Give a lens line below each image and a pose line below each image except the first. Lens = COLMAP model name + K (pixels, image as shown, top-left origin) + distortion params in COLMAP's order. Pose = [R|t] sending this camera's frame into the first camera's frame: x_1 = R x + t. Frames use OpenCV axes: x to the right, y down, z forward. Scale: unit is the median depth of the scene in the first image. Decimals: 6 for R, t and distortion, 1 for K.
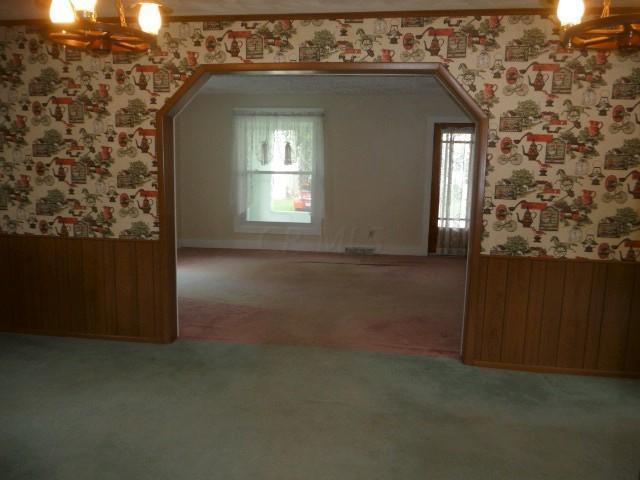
lens RADIAL K [[534.0, 0, 317.8], [0, 534.0, 243.4], [0, 0, 1]] dist [-0.037735, 0.019366]
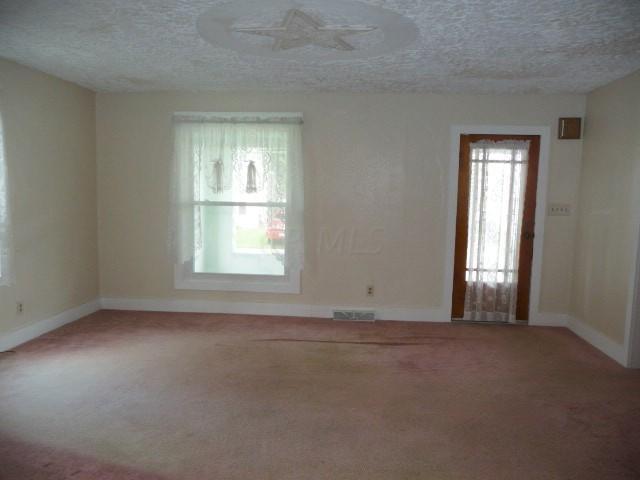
lens RADIAL K [[534.0, 0, 326.8], [0, 534.0, 239.3], [0, 0, 1]] dist [-0.037735, 0.019366]
pose [[0.997901, -0.003692, 0.064655, -0.002825], [0.007339, 0.998390, -0.056254, -0.047792], [-0.064344, 0.056611, 0.996321, 0.307602]]
